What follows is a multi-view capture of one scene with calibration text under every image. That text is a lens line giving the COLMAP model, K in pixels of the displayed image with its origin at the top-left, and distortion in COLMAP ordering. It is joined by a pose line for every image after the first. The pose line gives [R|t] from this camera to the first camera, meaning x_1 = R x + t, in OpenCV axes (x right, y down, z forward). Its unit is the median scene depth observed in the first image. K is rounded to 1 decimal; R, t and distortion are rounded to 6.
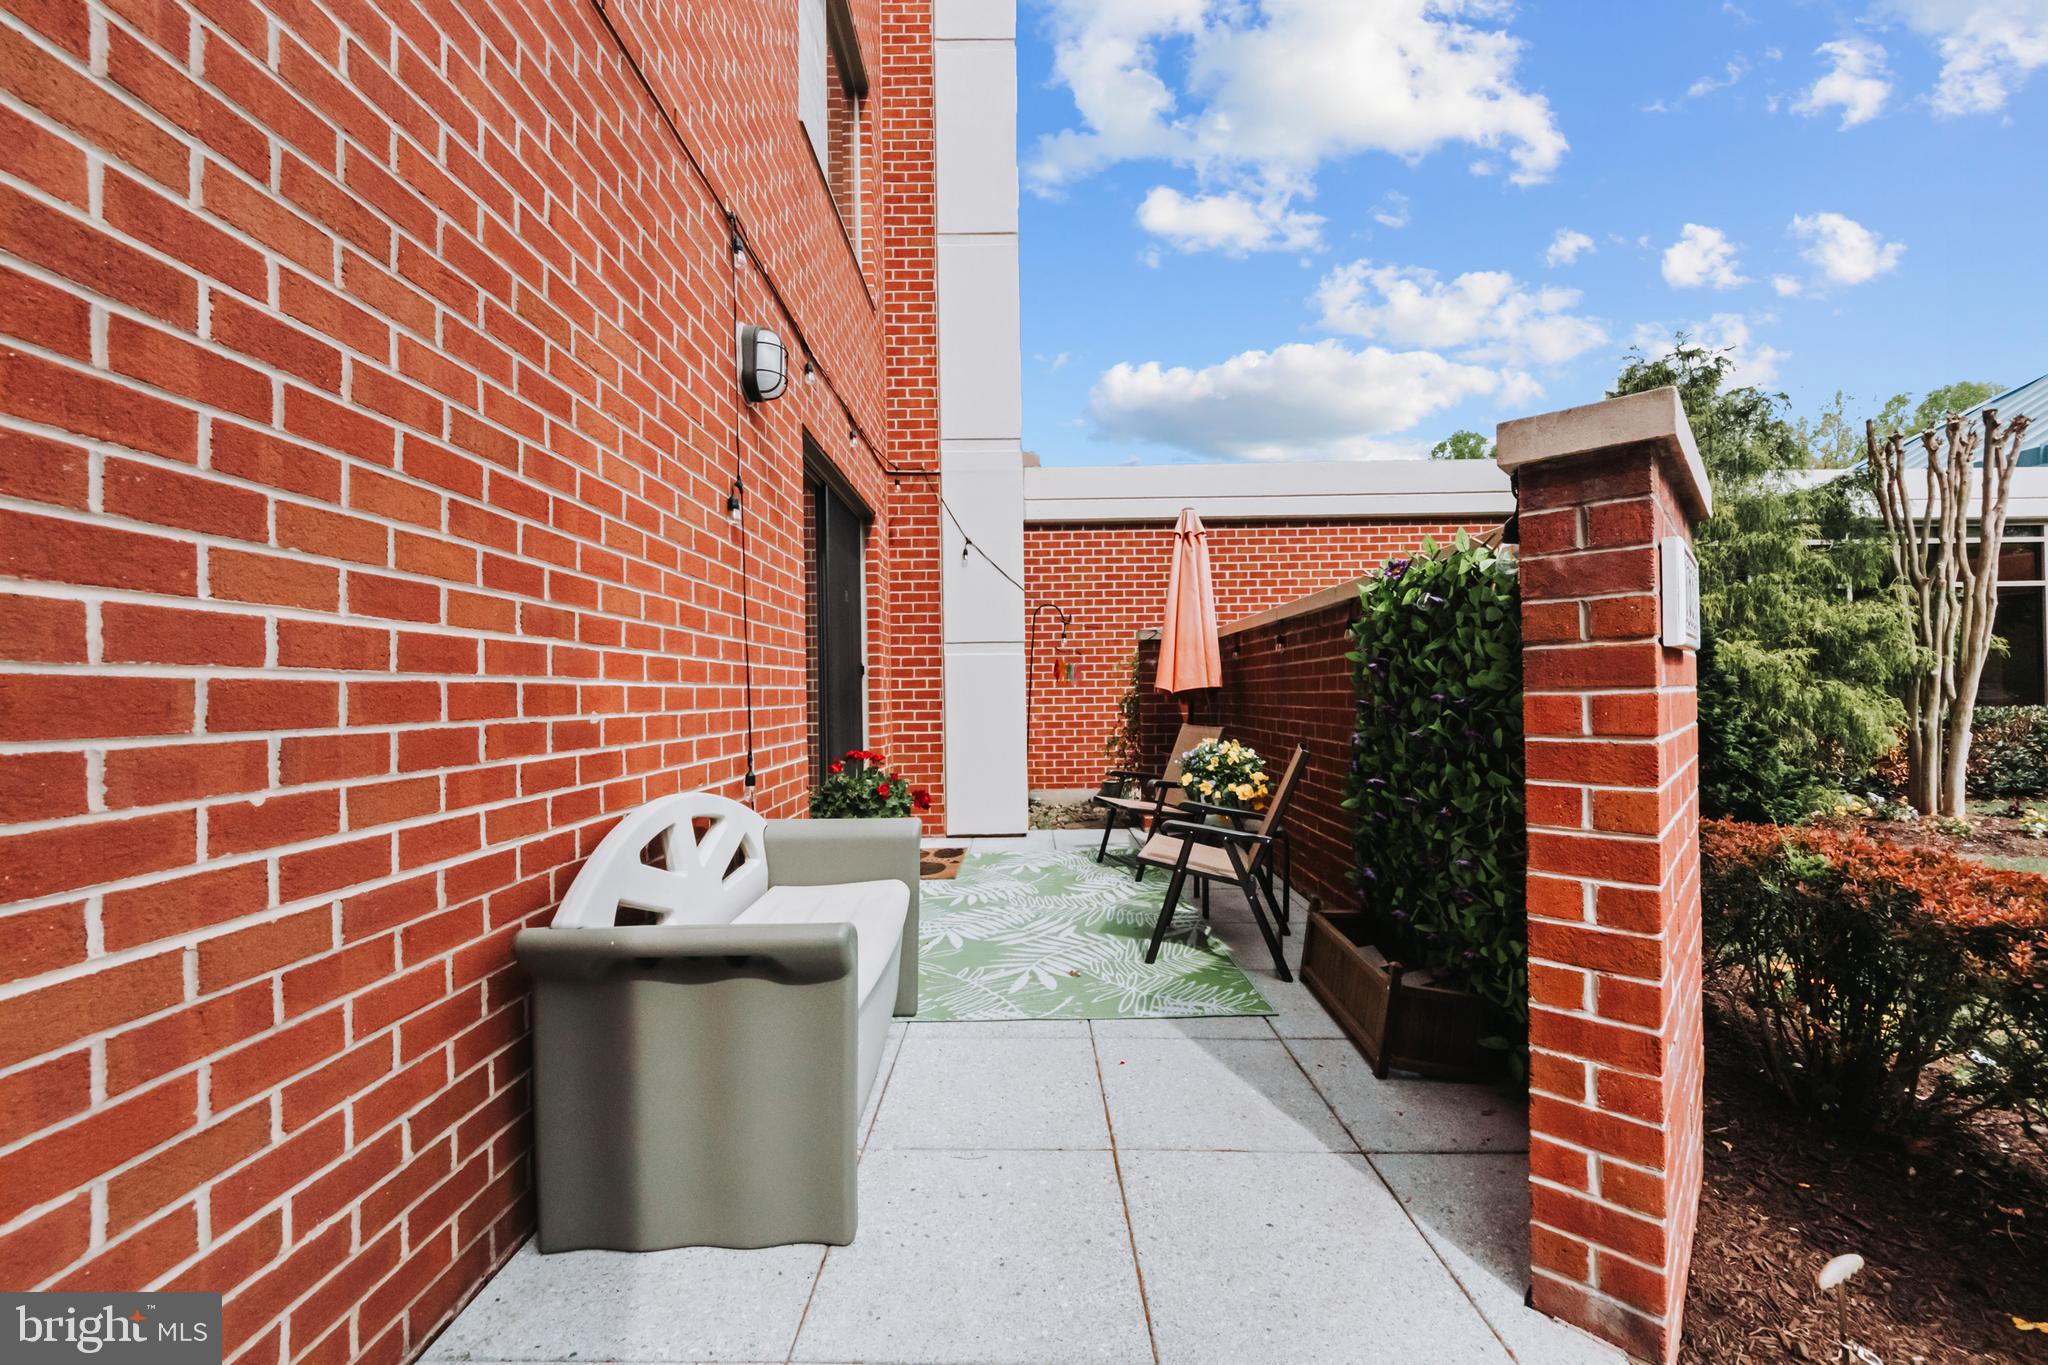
lens RADIAL K [[764.1, 0, 1024.6], [0, 764.1, 696.8], [0, 0, 1]] dist [0.010528, -0.015182]
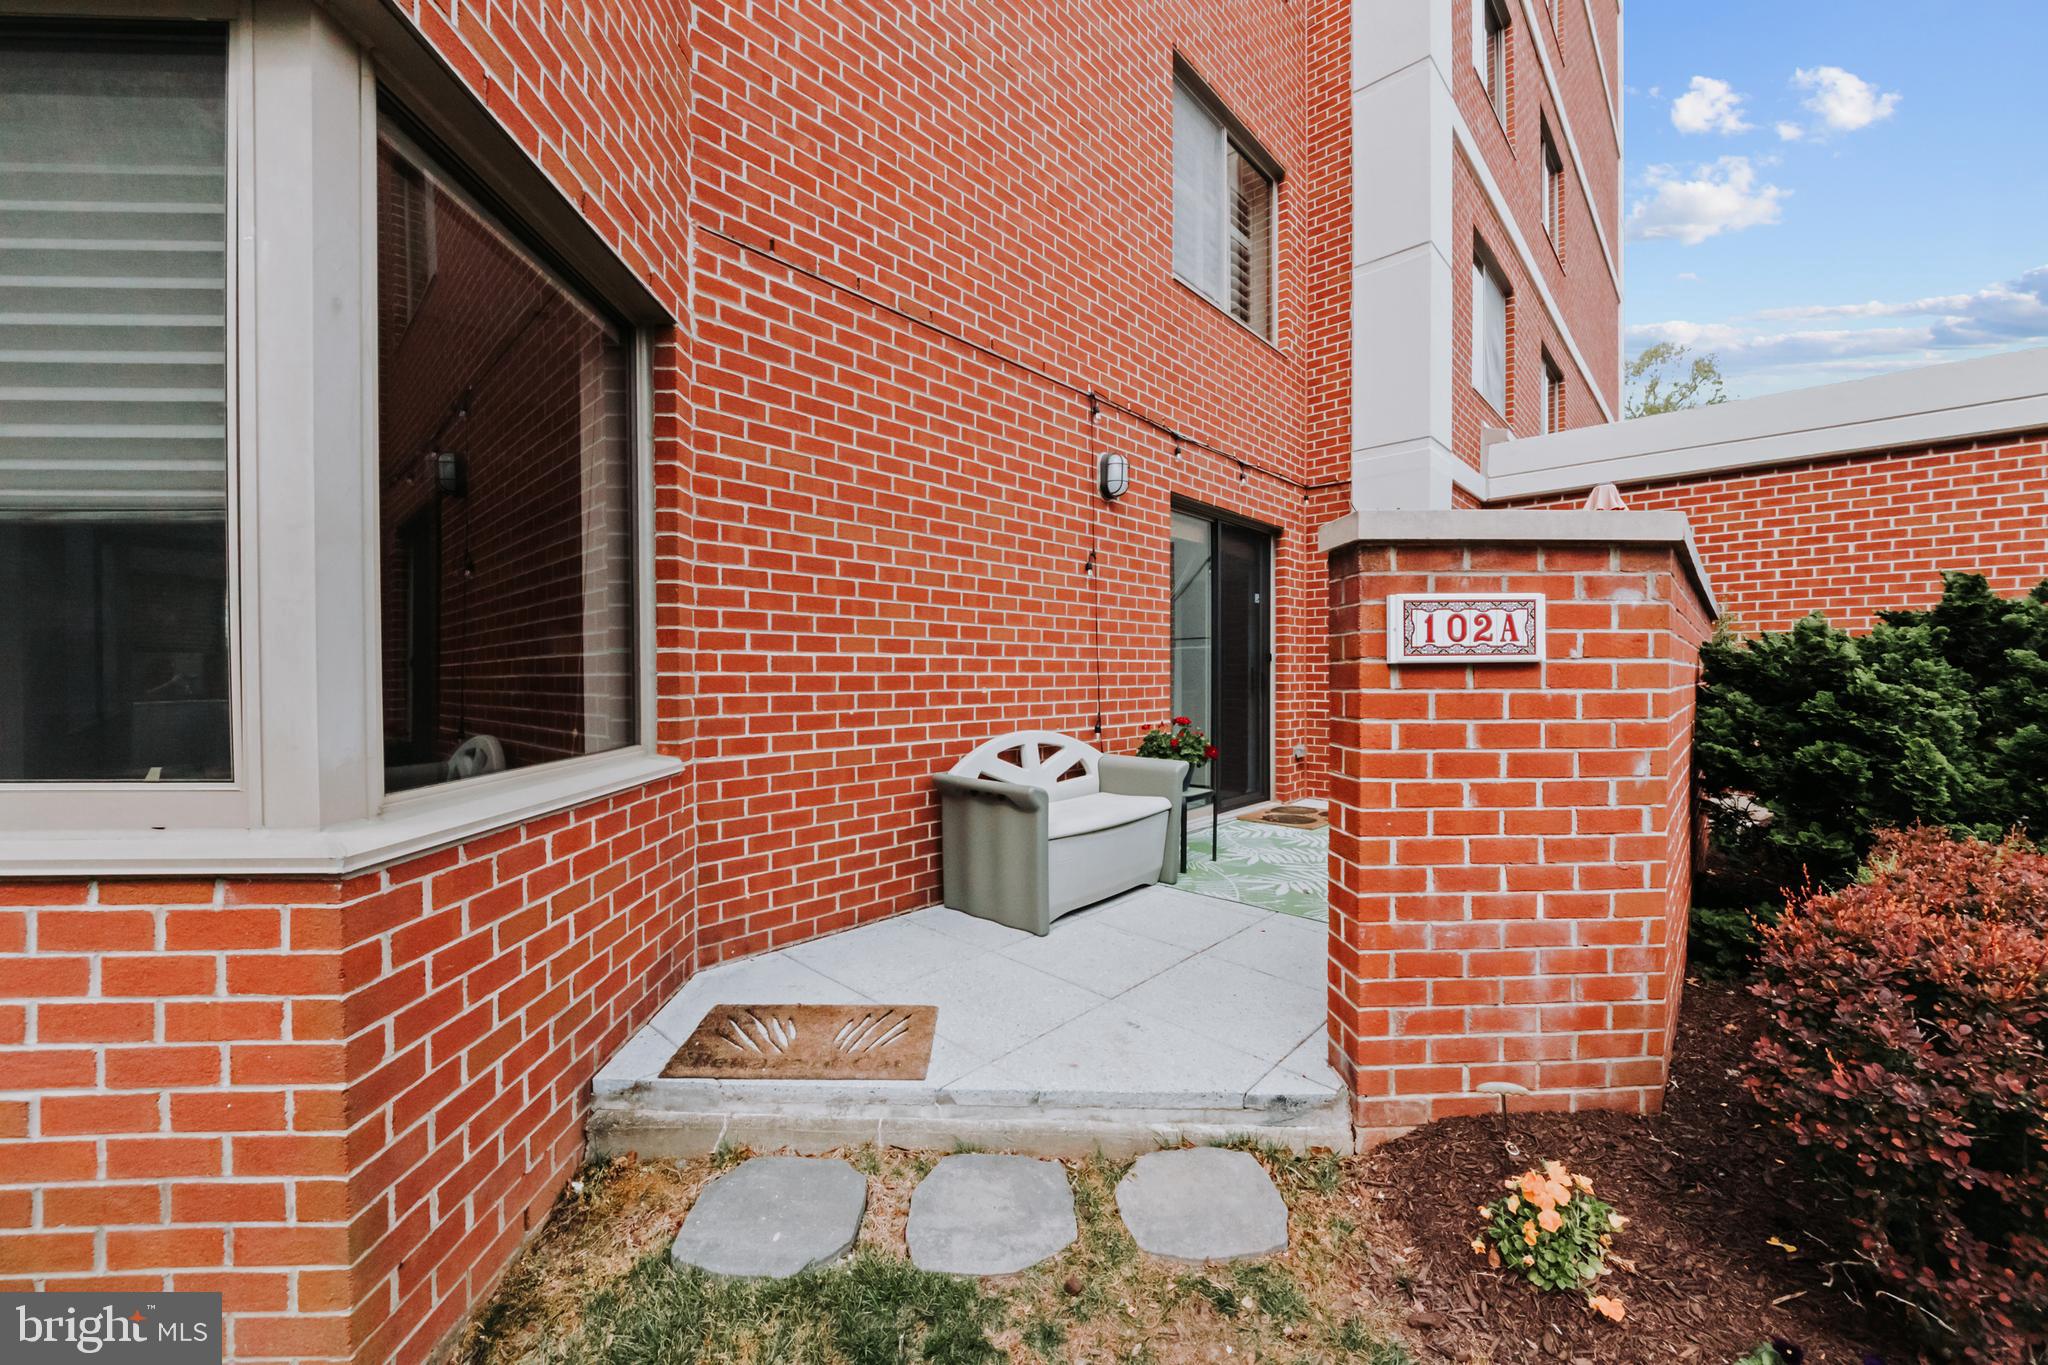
lens RADIAL K [[764.1, 0, 1024.6], [0, 764.1, 696.8], [0, 0, 1]] dist [0.010528, -0.015182]
pose [[0.731009, 0.032310, -0.681603, 1.059808], [-0.010886, 0.999303, 0.035695, -0.033923], [0.682281, -0.018674, 0.730851, -0.536165]]
